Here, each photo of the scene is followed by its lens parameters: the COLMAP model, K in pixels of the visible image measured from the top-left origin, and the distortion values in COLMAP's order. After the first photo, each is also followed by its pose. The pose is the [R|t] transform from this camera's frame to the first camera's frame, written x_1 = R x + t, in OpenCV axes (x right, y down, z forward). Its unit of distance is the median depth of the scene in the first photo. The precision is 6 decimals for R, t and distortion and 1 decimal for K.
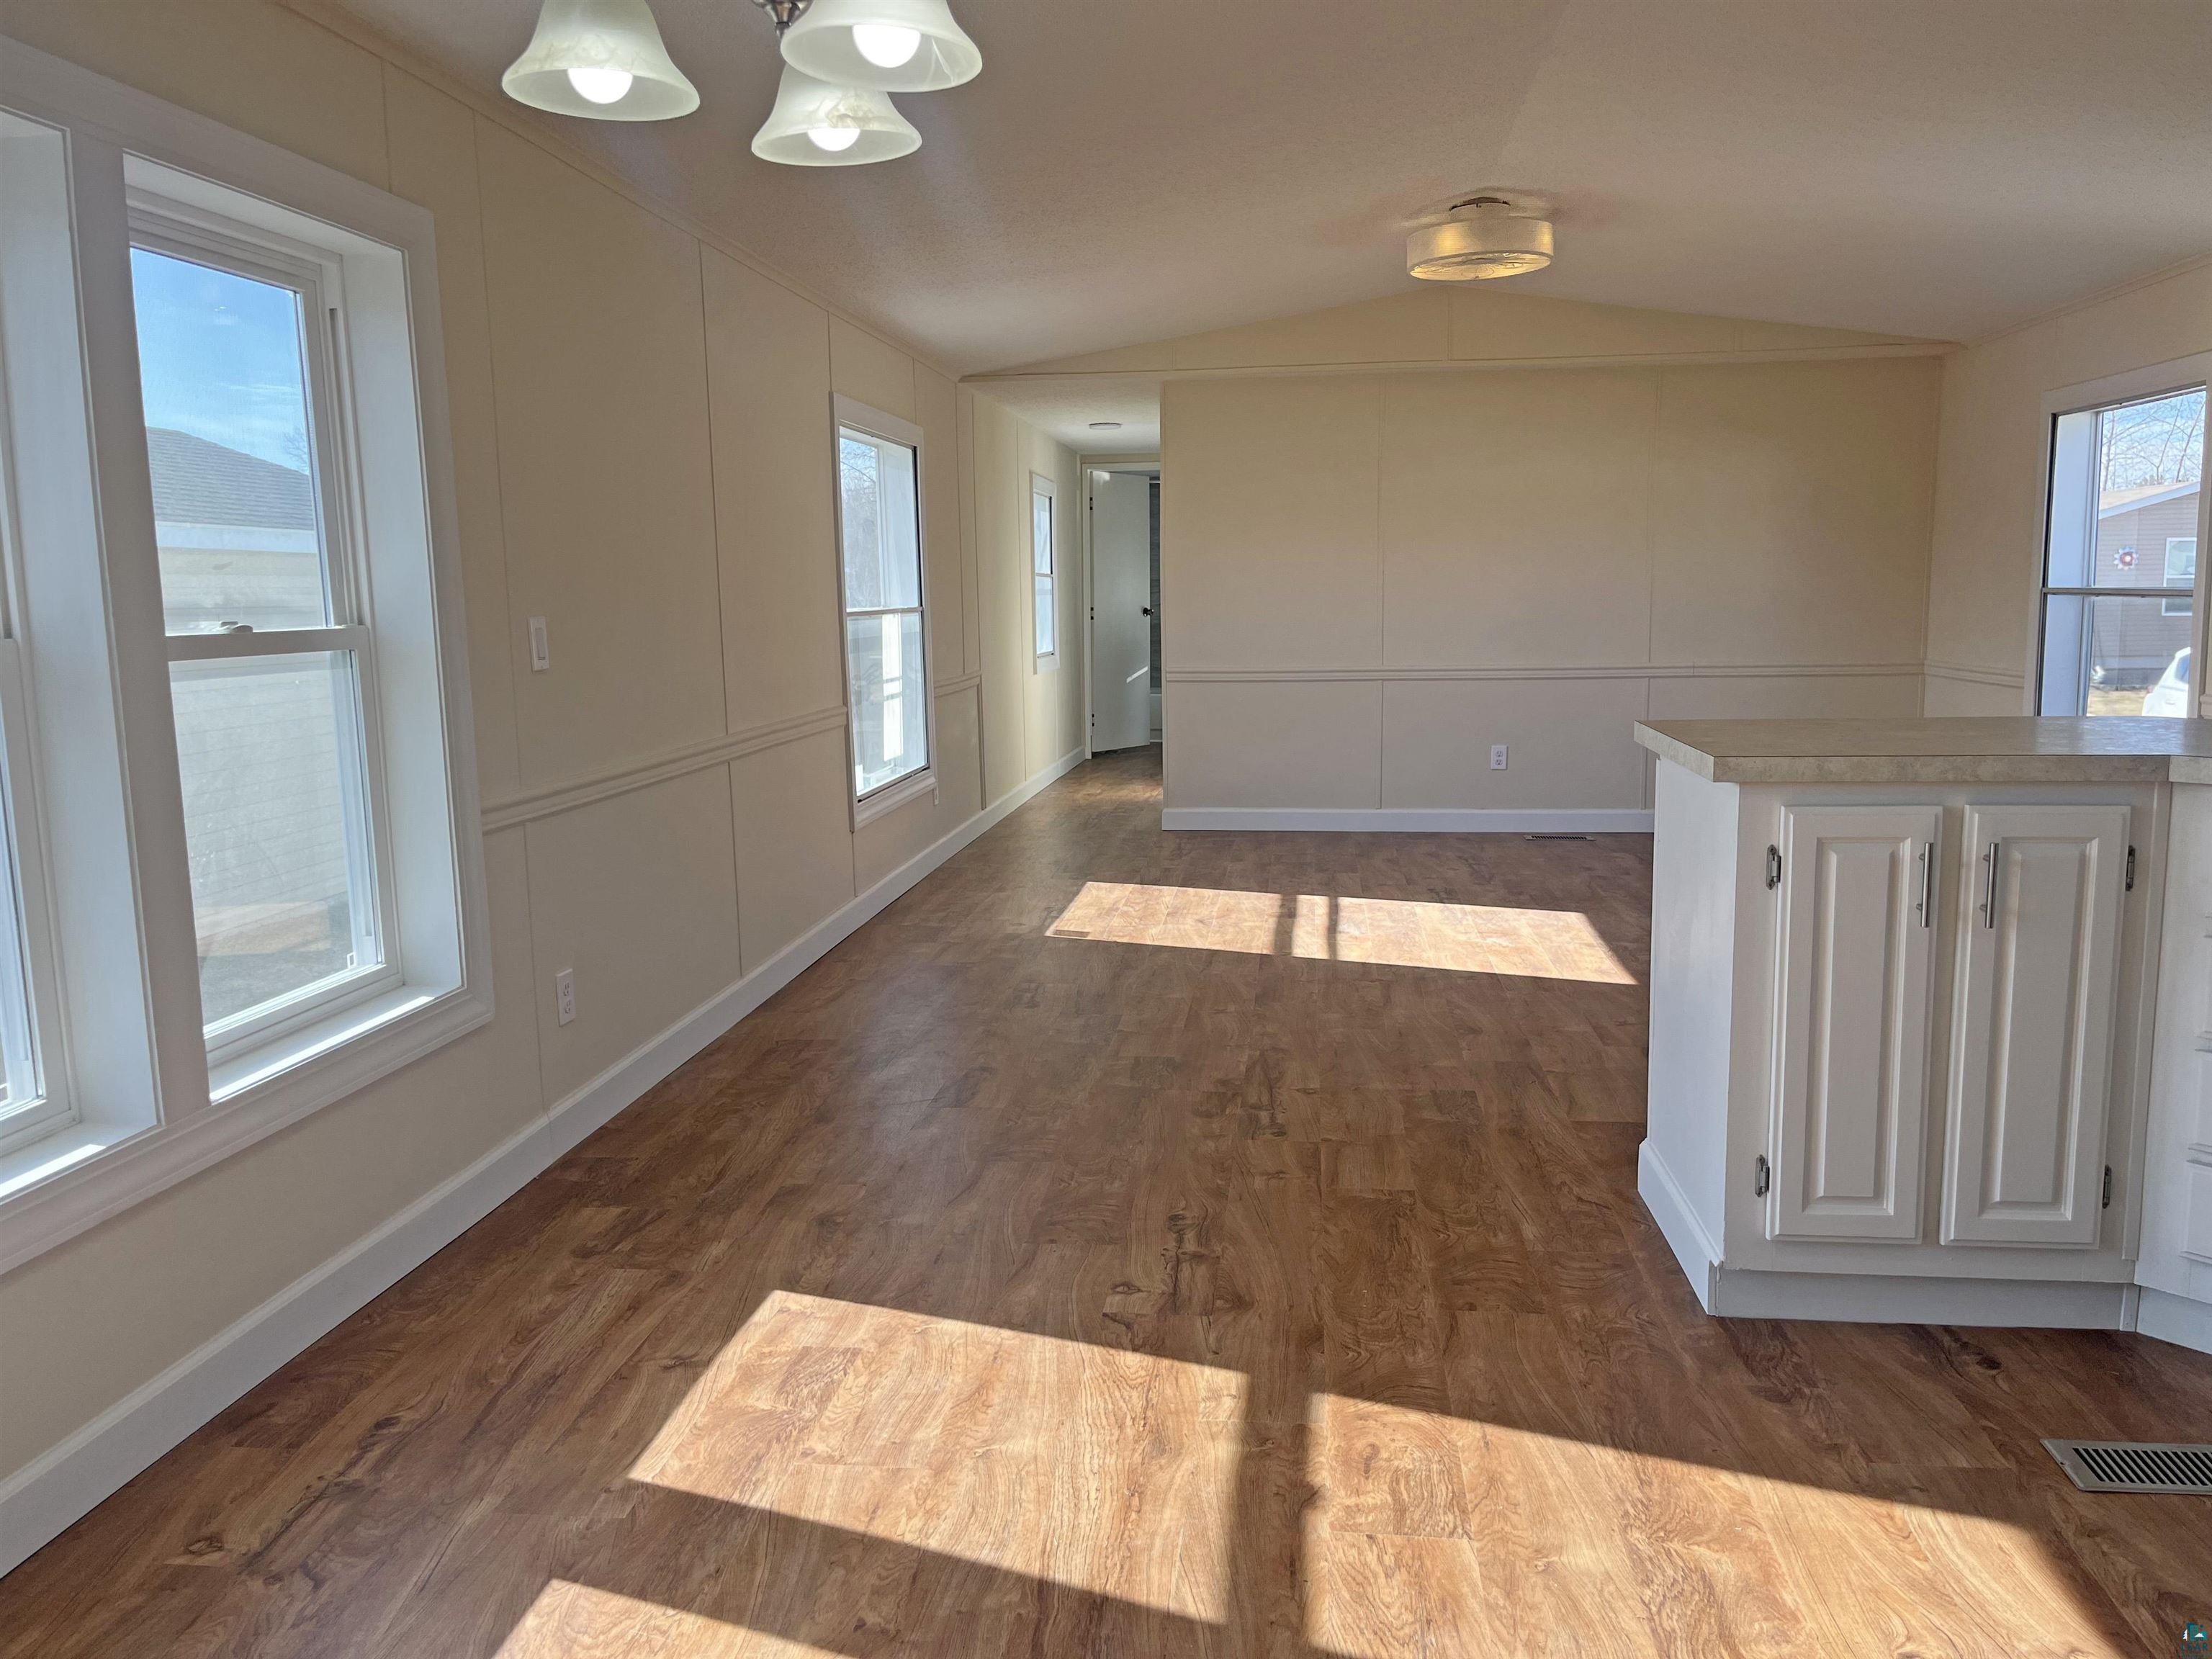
lens RADIAL K [[1687.8, 0, 1116.2], [0, 1687.8, 823.1], [0, 0, 1]] dist [0.076797, -0.086756]
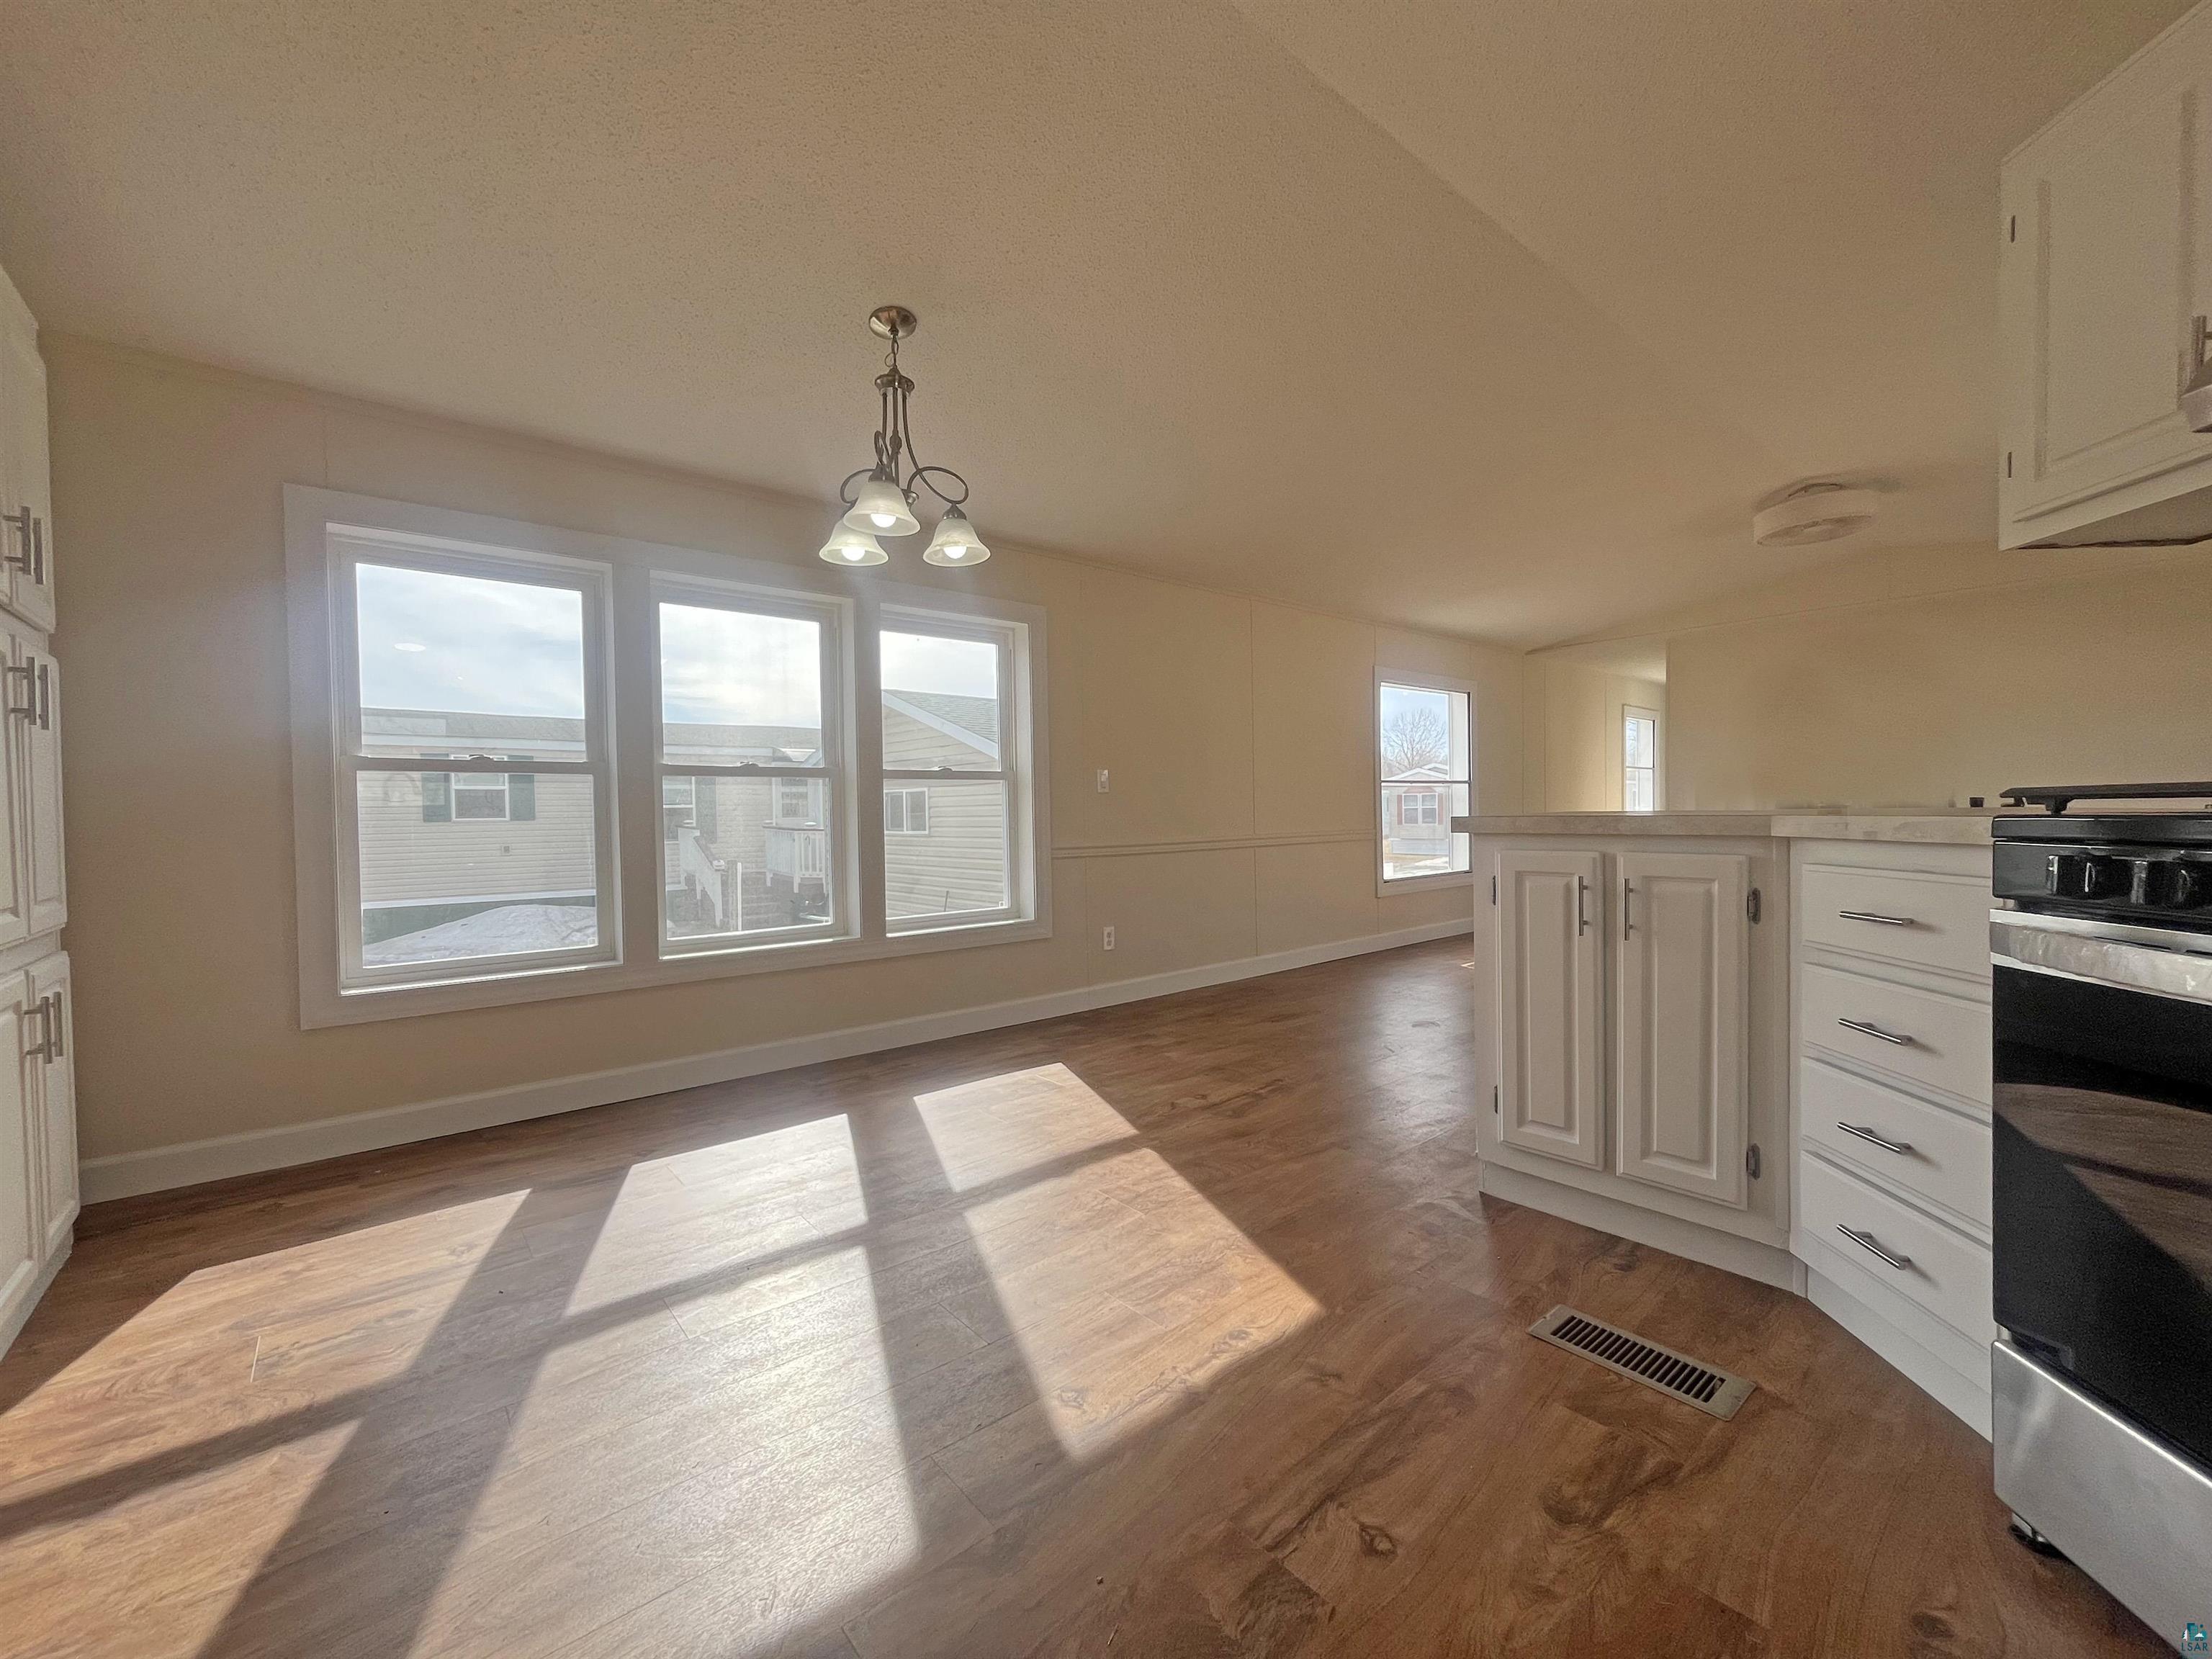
lens RADIAL K [[900.6, 0, 1104.1], [0, 900.6, 824.1], [0, 0, 1]] dist [0.001087, 0.001379]
pose [[0.725506, 0.014786, -0.688057, 0.675094], [-0.090776, 0.993090, -0.074375, 0.058289], [0.682202, 0.116419, 0.721835, 0.168548]]
